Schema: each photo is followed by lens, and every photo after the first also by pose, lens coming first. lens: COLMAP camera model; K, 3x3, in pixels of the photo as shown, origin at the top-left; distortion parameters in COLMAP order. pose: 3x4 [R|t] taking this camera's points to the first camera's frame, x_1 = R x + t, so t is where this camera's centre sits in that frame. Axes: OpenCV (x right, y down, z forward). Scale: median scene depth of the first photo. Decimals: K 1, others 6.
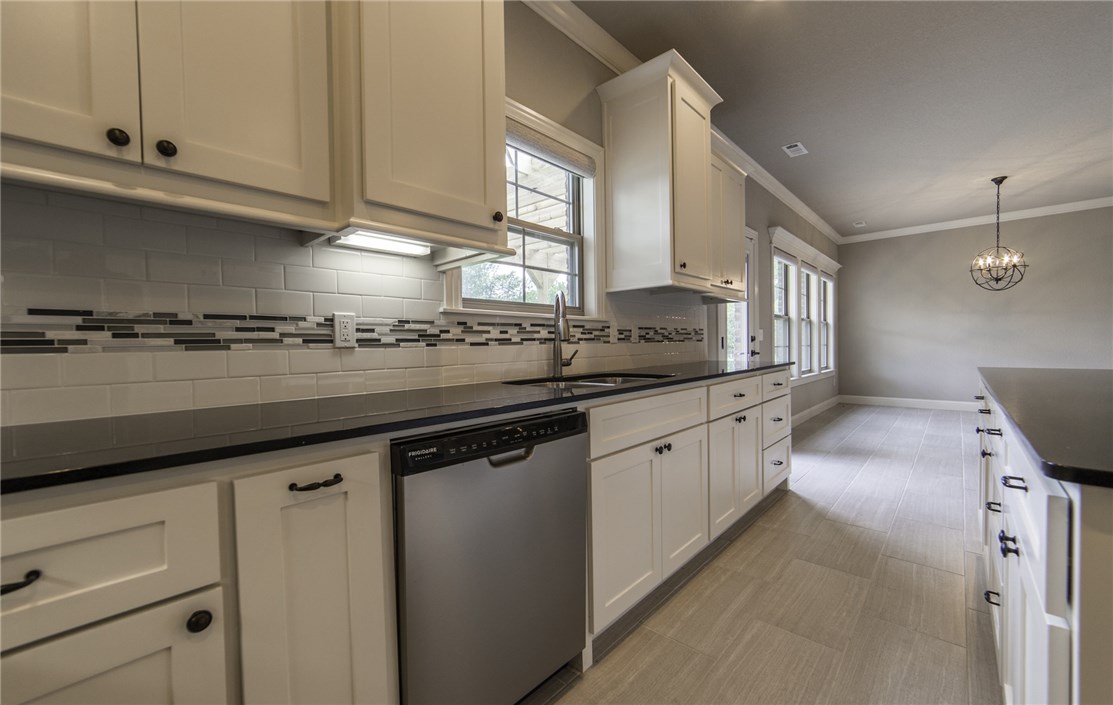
lens RADIAL K [[438.0, 0, 551.9], [0, 438.0, 352.6], [0, 0, 1]] dist [-0.016796, 0.001764]
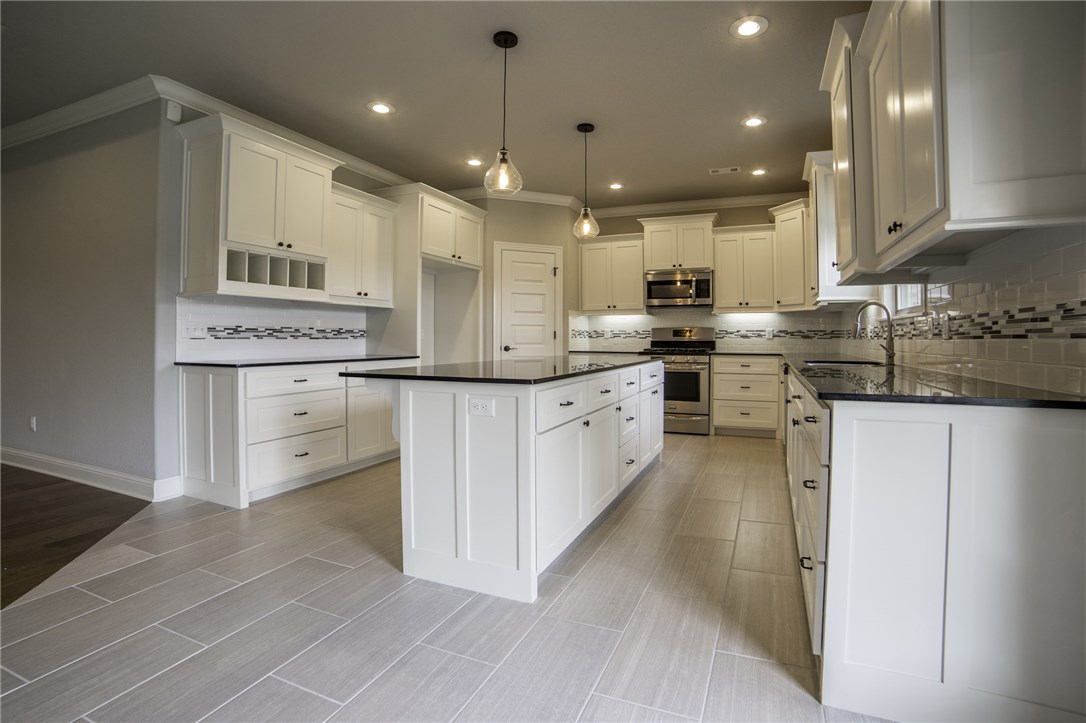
lens RADIAL K [[470.0, 0, 576.7], [0, 470.0, 330.8], [0, 0, 1]] dist [-0.001706, -0.000058]
pose [[-0.935257, 0.014605, -0.353669, 1.746903], [0.013736, 0.999893, 0.004969, -0.083959], [0.353704, -0.000211, -0.935358, 2.570370]]
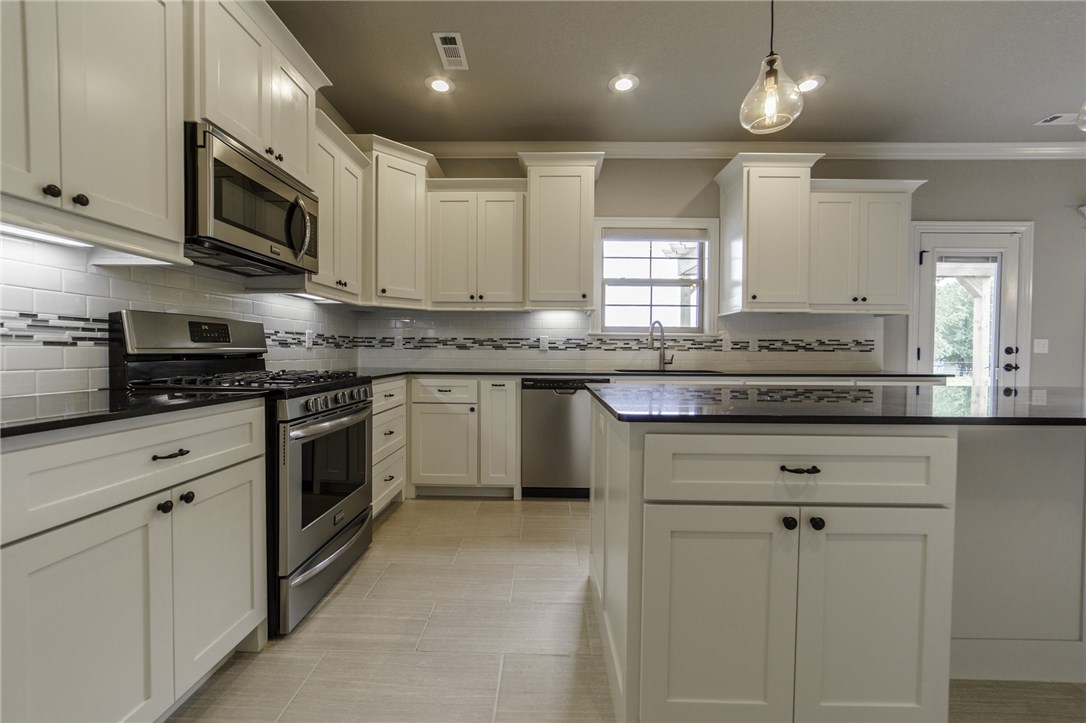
lens RADIAL K [[438.9, 0, 547.8], [0, 438.9, 359.8], [0, 0, 1]] dist [-0.015919, 0.007295]
pose [[0.671342, 0.039977, -0.740068, 1.306374], [-0.031477, 0.999181, 0.025419, -0.018292], [0.740479, 0.006231, 0.672051, -0.638806]]
